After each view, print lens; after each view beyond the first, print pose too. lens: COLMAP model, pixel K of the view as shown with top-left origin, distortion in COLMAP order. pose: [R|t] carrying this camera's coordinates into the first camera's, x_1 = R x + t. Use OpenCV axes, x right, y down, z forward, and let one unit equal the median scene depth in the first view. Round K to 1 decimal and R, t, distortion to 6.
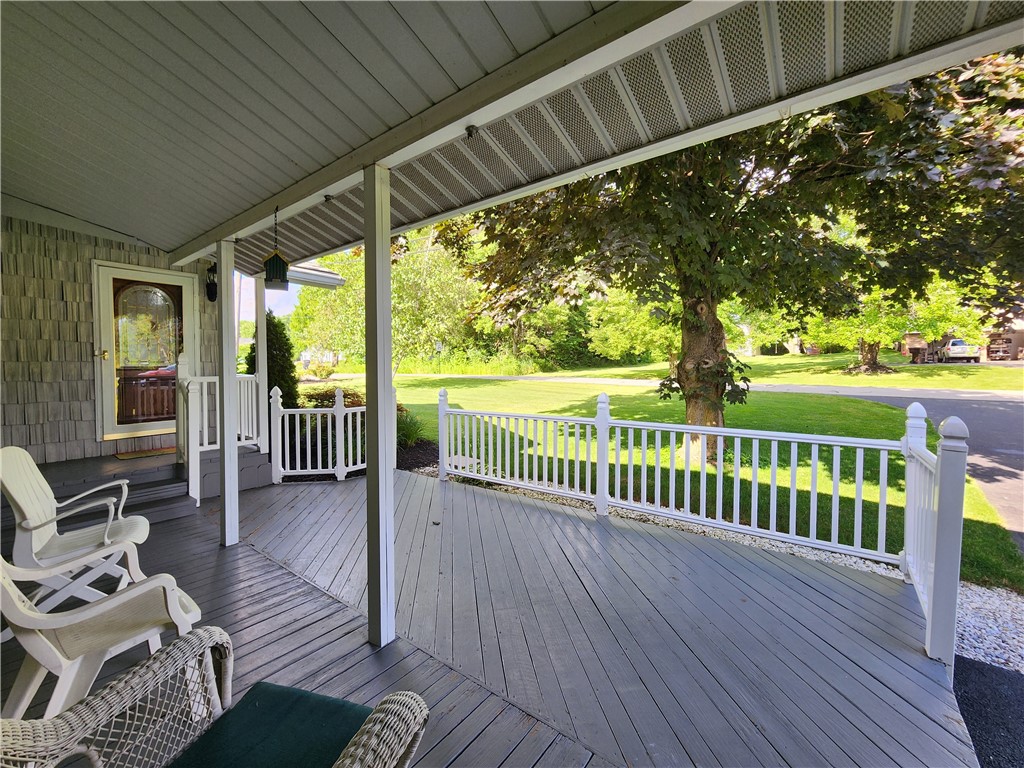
lens RADIAL K [[412.8, 0, 512.0], [0, 412.8, 384.0], [0, 0, 1]] dist [-0.001621, -0.000012]
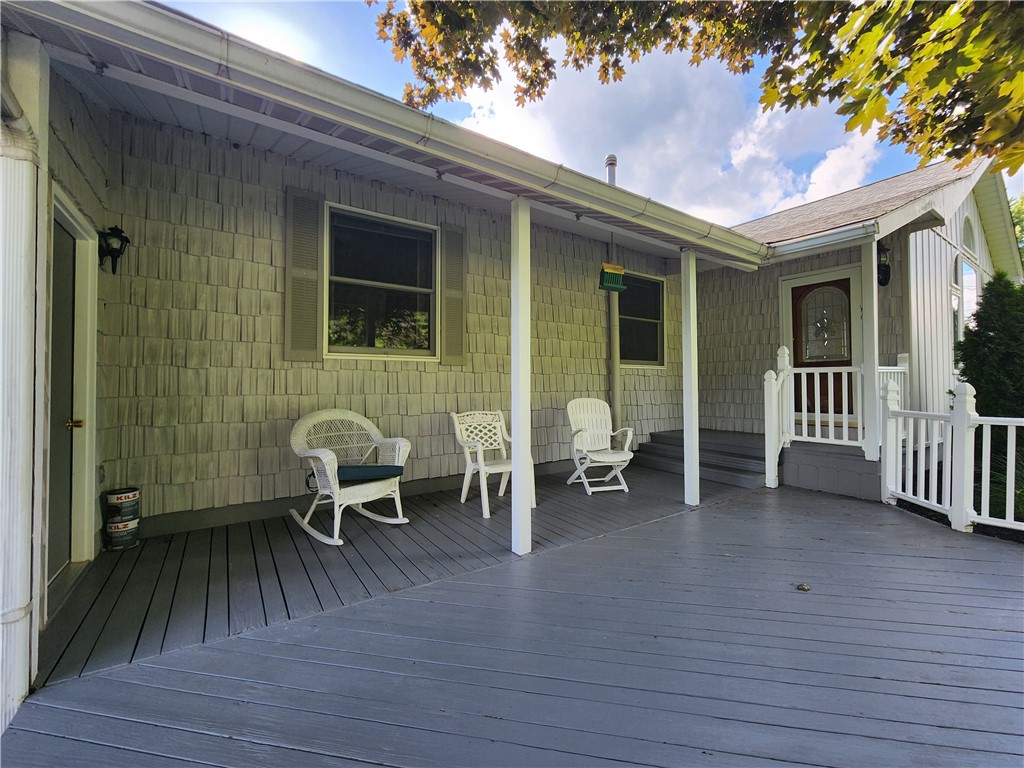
lens RADIAL K [[412.8, 0, 512.0], [0, 412.8, 384.0], [0, 0, 1]] dist [-0.001621, -0.000012]
pose [[-0.305772, 0.002850, -0.952100, 0.380545], [-0.032650, 0.999376, 0.013478, 0.028627], [0.951545, 0.035207, -0.305489, 0.552377]]
